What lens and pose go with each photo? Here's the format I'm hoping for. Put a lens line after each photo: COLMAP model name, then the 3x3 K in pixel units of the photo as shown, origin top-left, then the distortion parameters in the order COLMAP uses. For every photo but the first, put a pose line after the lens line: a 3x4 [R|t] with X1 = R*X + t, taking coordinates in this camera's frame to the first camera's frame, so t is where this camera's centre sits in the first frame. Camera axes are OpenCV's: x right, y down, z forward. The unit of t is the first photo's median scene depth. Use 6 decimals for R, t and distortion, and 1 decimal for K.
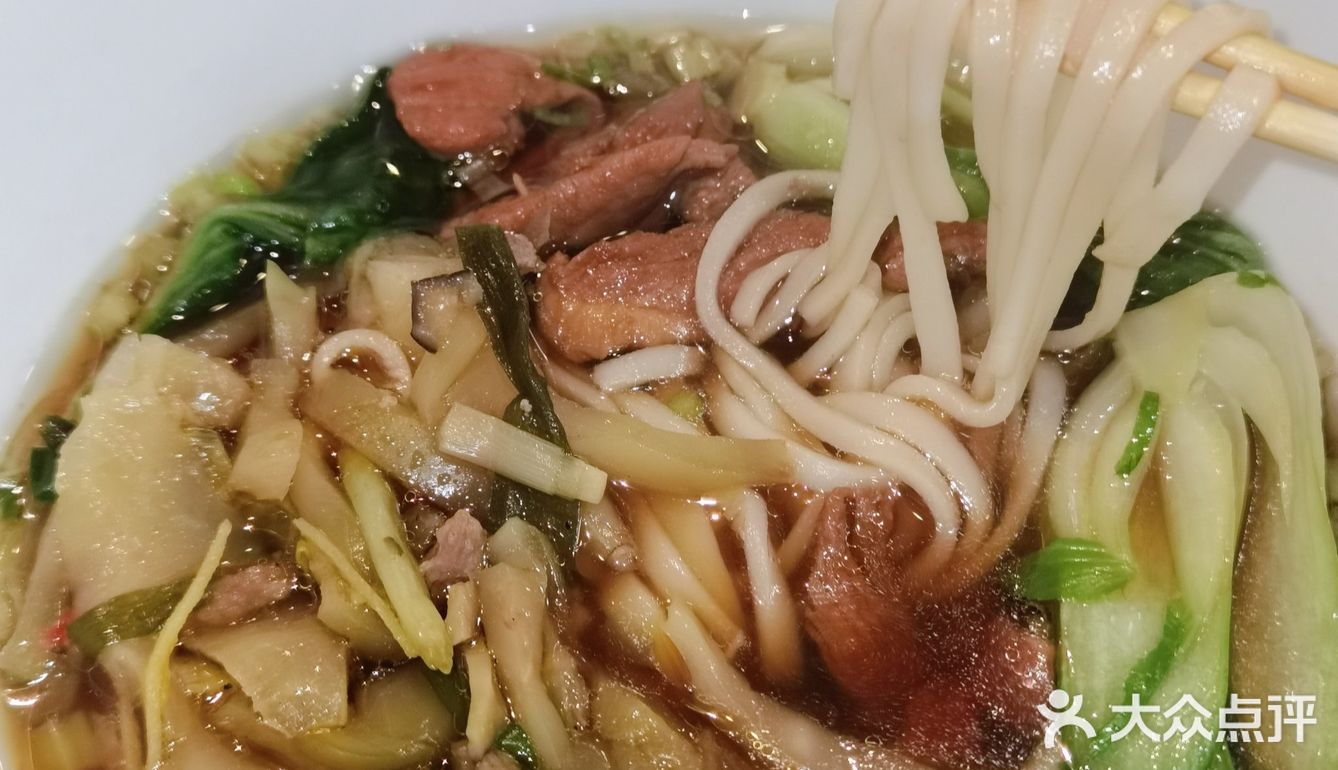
lens RADIAL K [[1244.2, 0, 667.5], [0, 1244.2, 357.0], [0, 0, 1]] dist [0.094938, 0.002248]
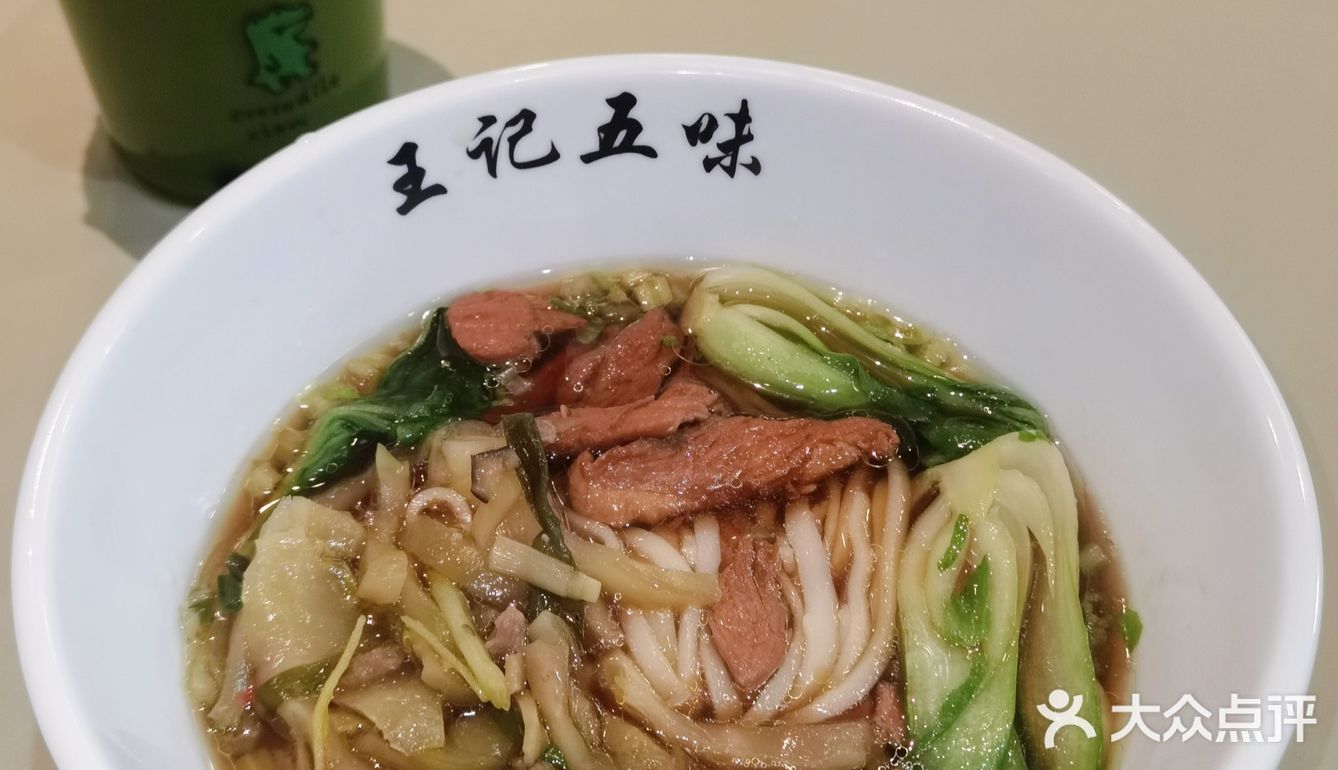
lens RADIAL K [[1244.2, 0, 667.5], [0, 1244.2, 357.0], [0, 0, 1]] dist [0.094938, 0.002248]
pose [[0.999037, -0.026084, 0.035270, -0.020063], [0.030010, 0.992816, -0.115826, 0.003463], [-0.031995, 0.116773, 0.992643, -0.525452]]
